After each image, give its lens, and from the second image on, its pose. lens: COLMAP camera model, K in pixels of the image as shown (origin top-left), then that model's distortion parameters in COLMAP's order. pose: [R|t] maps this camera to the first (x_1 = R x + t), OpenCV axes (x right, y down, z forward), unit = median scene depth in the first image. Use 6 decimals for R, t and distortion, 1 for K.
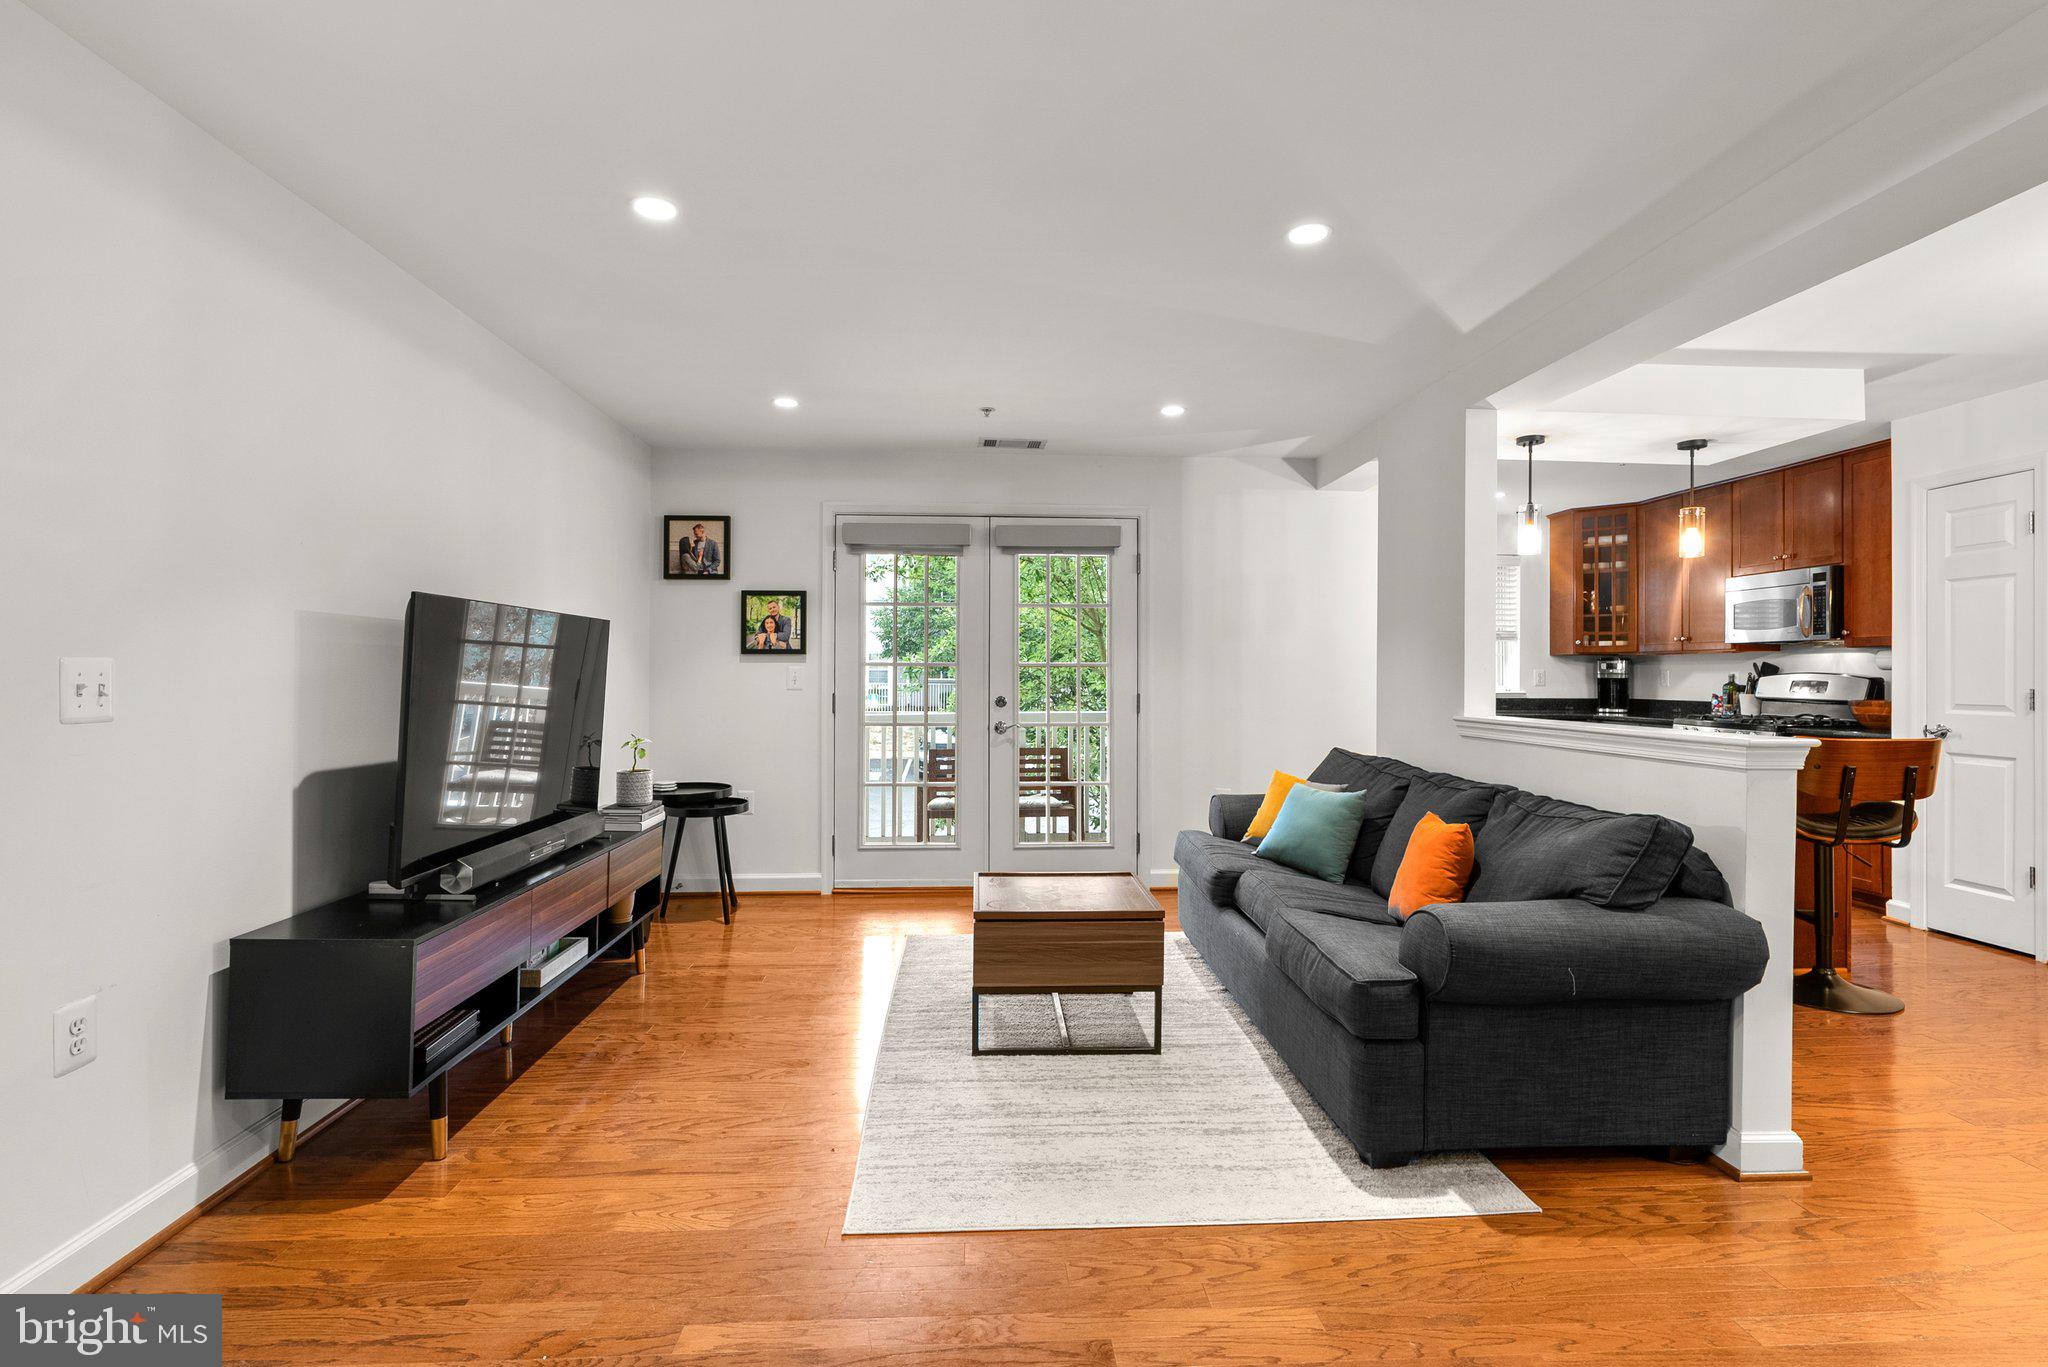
lens RADIAL K [[942.8, 0, 1025.8], [0, 942.8, 667.6], [0, 0, 1]] dist [-0.004713, 0.001968]
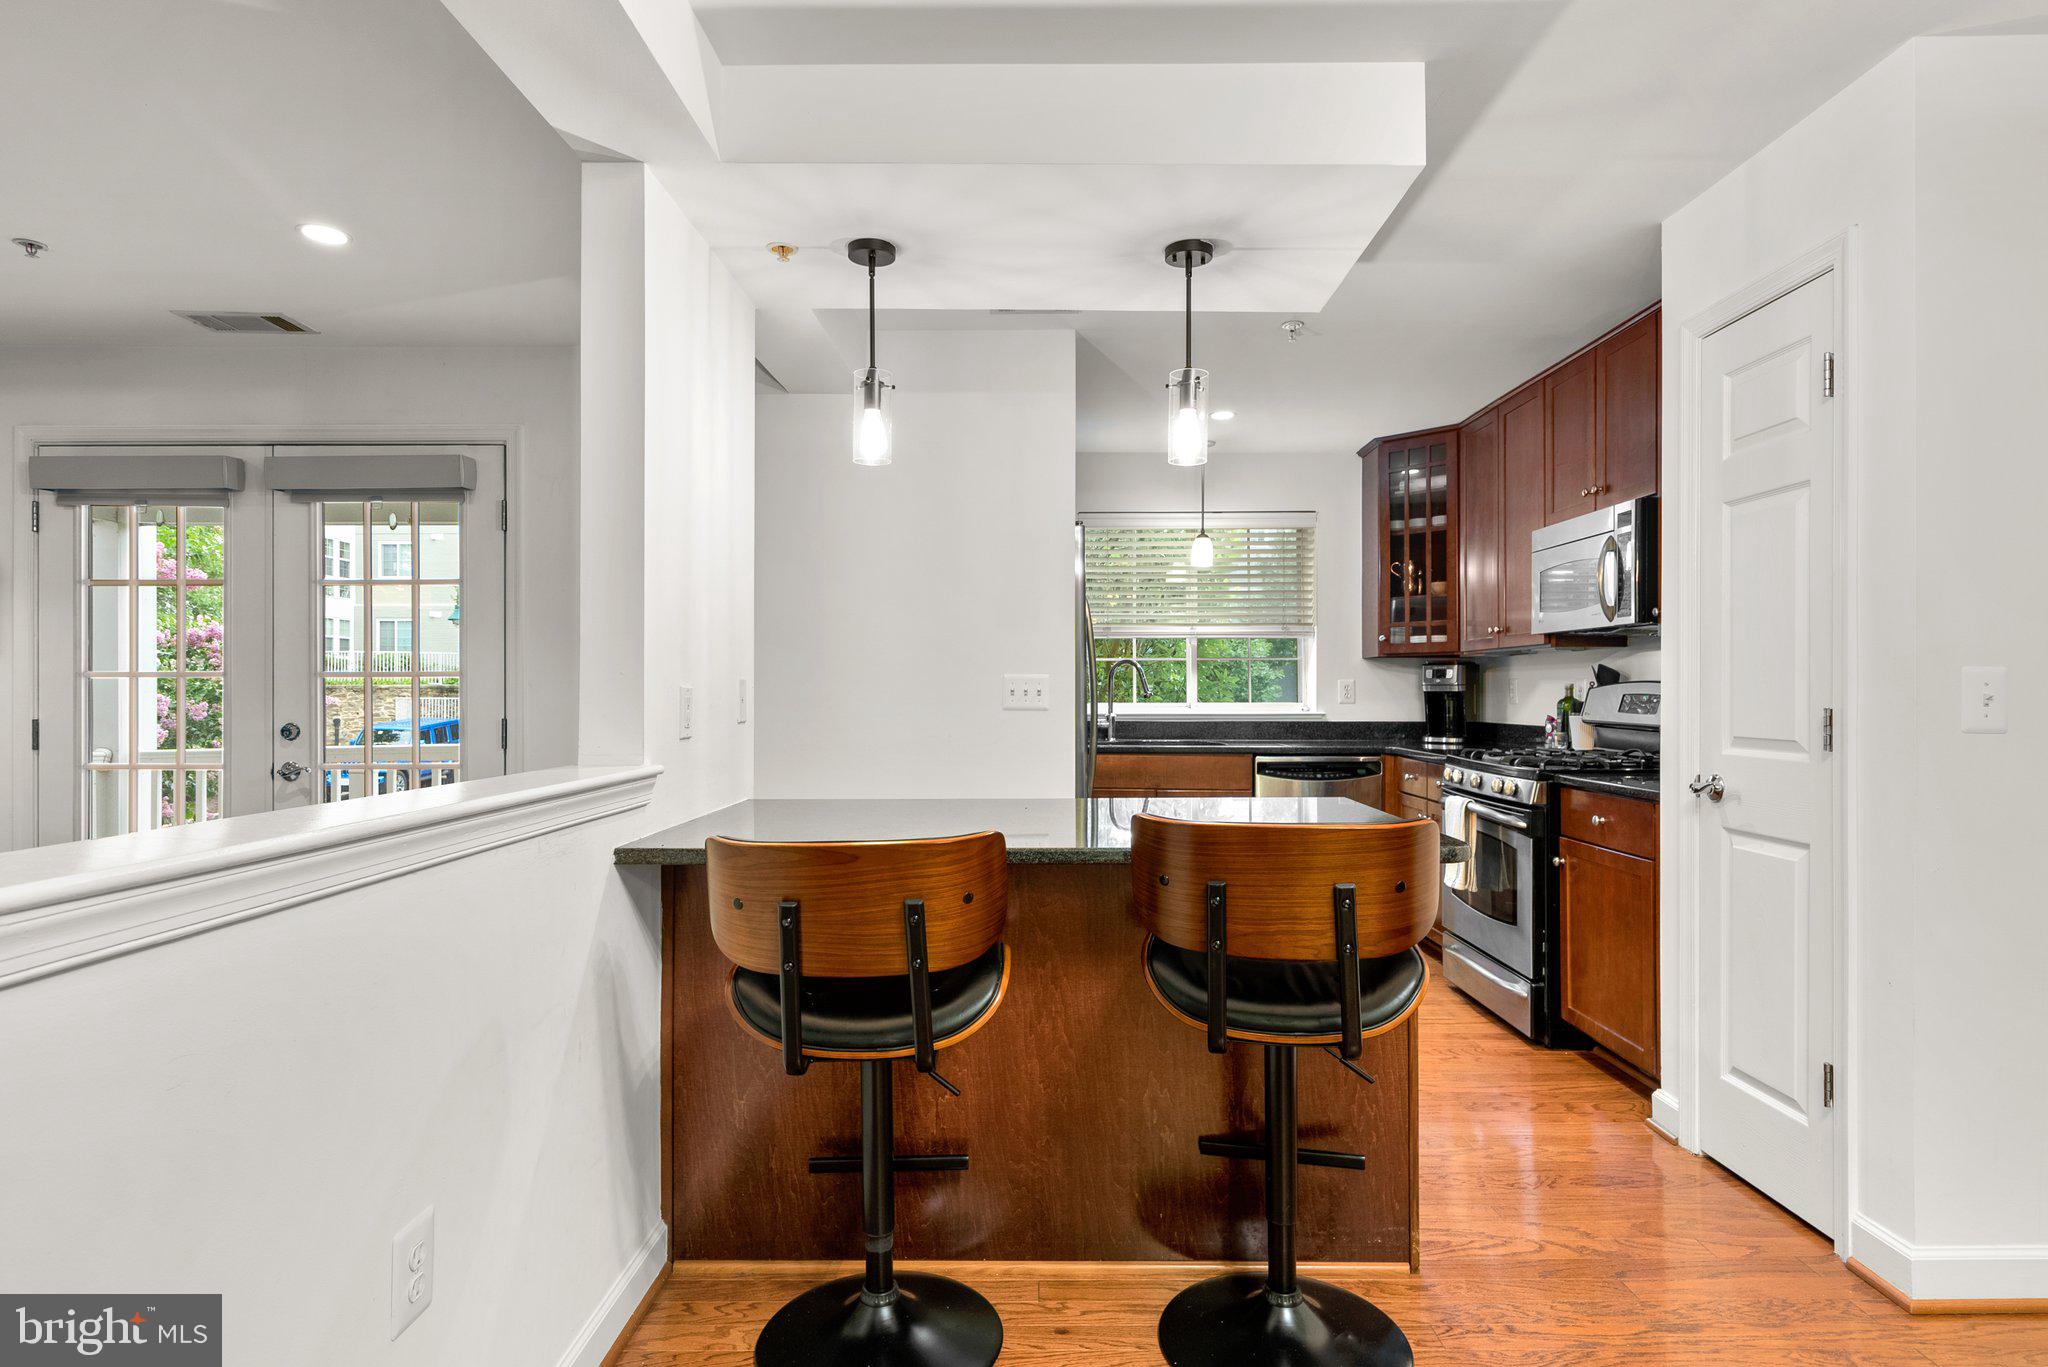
lens RADIAL K [[1075.7, 0, 1016.4], [0, 1075.7, 691.0], [0, 0, 1]] dist [0.001347, -0.000106]
pose [[0.997820, -0.004902, -0.065809, 0.510729], [0.005395, 0.999959, 0.007313, 0.005257], [0.065770, -0.007652, 0.997805, 0.301995]]
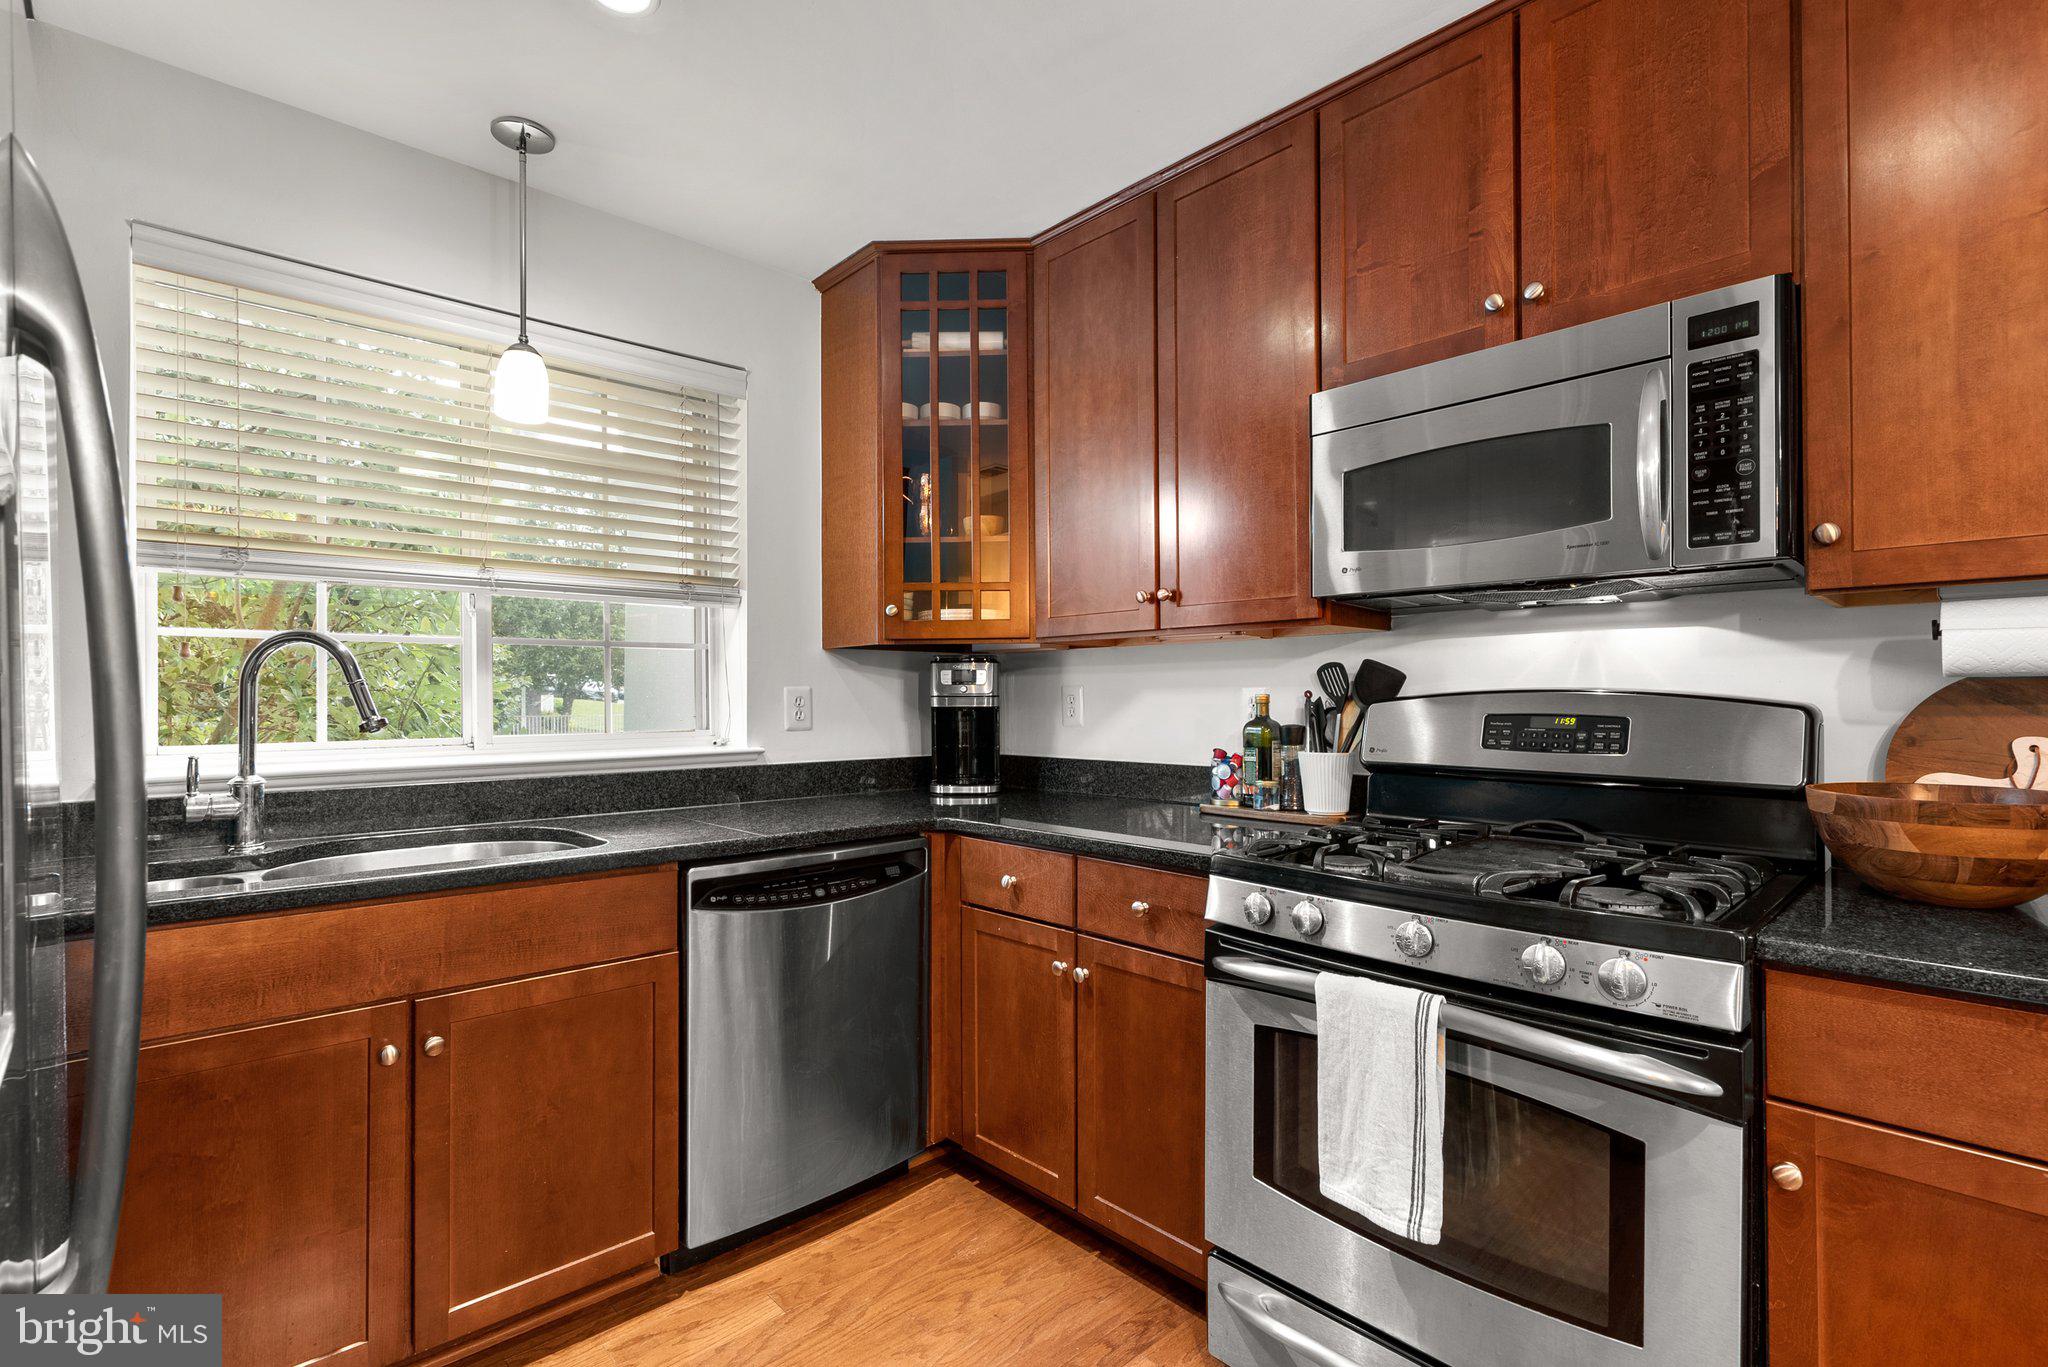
lens RADIAL K [[942.8, 0, 1024.9], [0, 942.8, 696.5], [0, 0, 1]] dist [-0.004713, 0.001968]
pose [[0.762353, -0.006931, 0.647124, 0.528446], [0.003025, 0.999970, 0.007146, 0.005320], [-0.647154, -0.003491, 0.762351, 0.932906]]
